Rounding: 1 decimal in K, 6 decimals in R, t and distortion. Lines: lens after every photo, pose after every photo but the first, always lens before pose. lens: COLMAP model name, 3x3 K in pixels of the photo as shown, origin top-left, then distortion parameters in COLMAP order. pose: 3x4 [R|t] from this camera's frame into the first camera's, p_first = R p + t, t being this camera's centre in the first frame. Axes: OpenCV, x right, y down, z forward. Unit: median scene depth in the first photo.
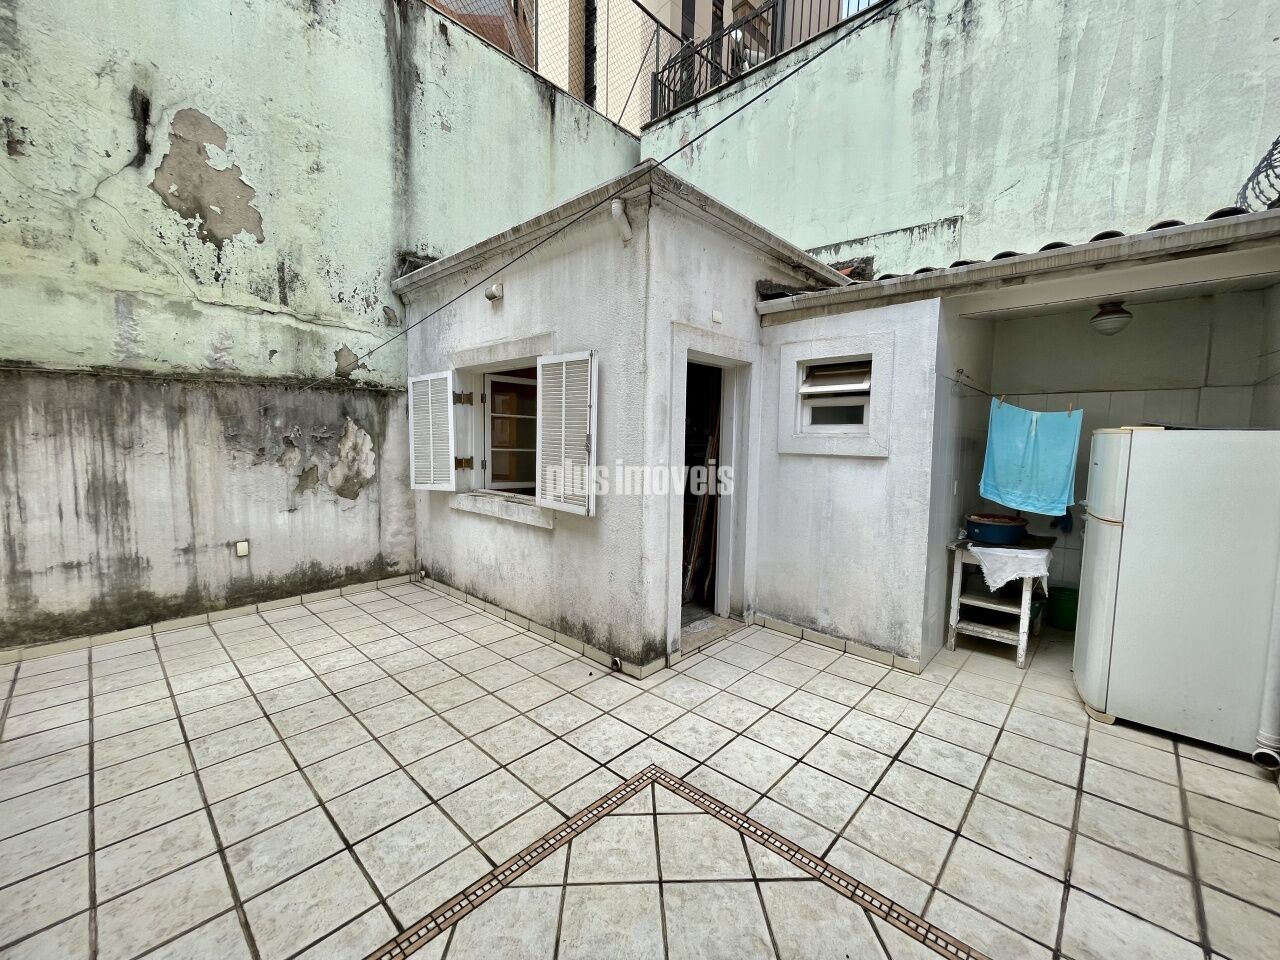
lens RADIAL K [[514.4, 0, 644.8], [0, 514.4, 477.6], [0, 0, 1]] dist [0.000312, 0.001287]
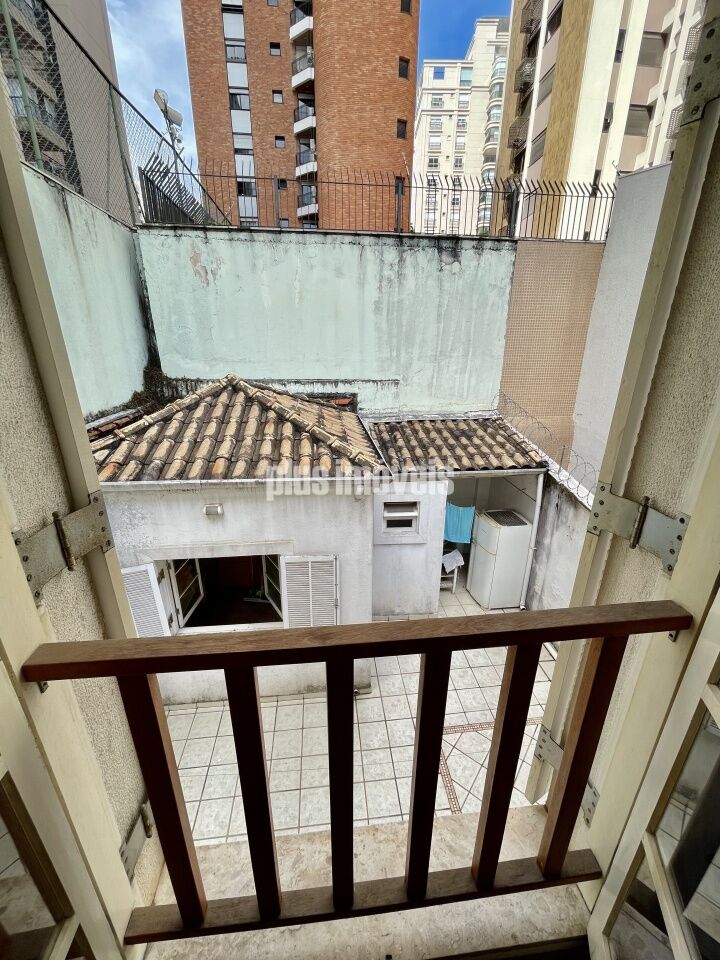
lens RADIAL K [[385.8, 0, 359.5], [0, 385.8, 478.7], [0, 0, 1]] dist [0.000312, 0.001287]
pose [[0.659321, -0.265610, 0.703383, -0.625778], [0.062518, 0.951649, 0.300759, -0.619296], [-0.749258, -0.154323, 0.644048, 0.119036]]
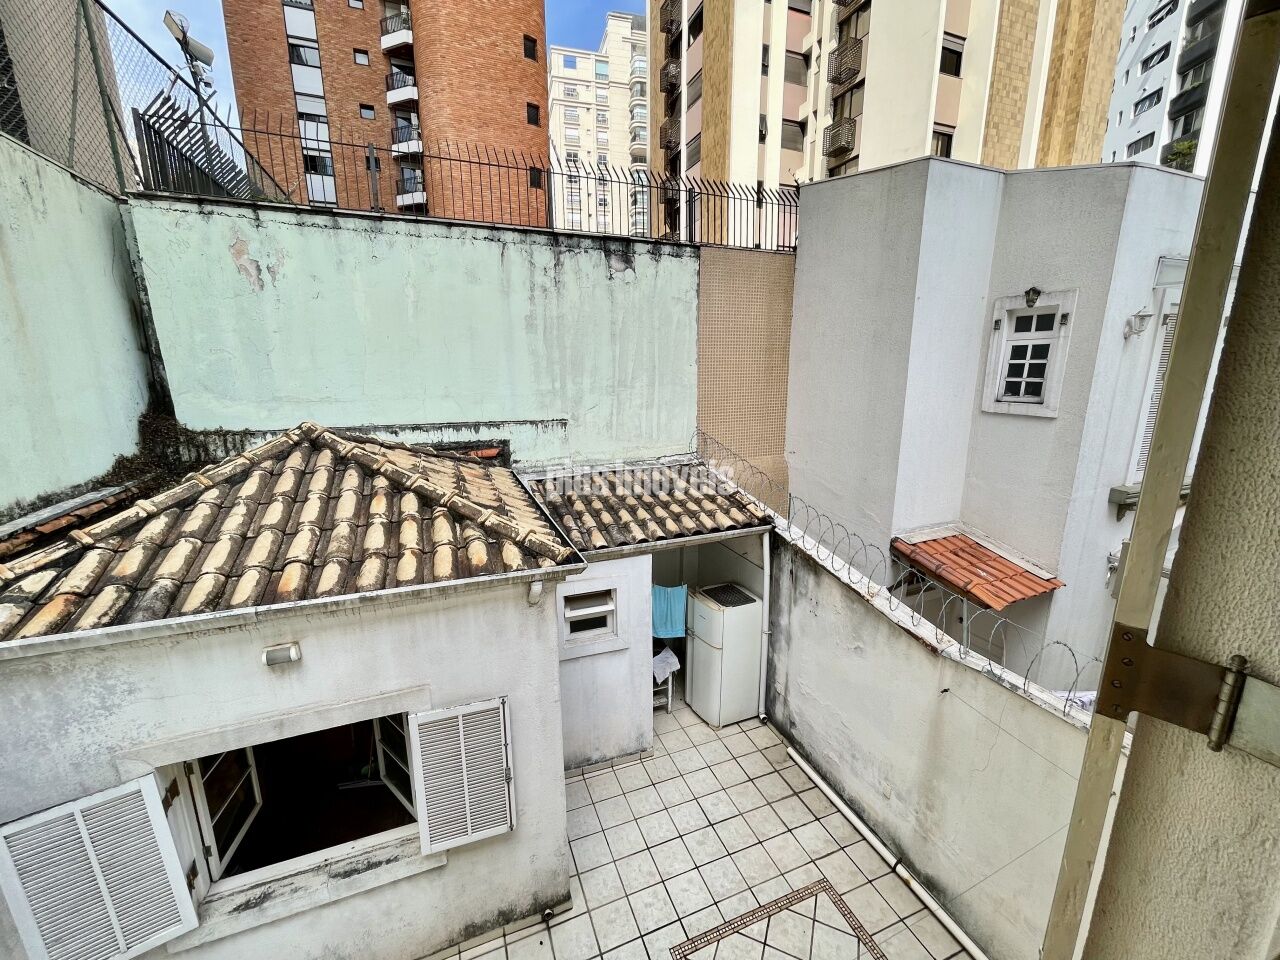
lens RADIAL K [[514.4, 0, 637.8], [0, 514.4, 479.4], [0, 0, 1]] dist [0.000312, 0.001287]
pose [[0.435910, -0.211989, 0.874667, -0.585534], [0.080312, 0.977149, 0.196801, -0.628523], [-0.896400, -0.015542, 0.442974, 0.204169]]
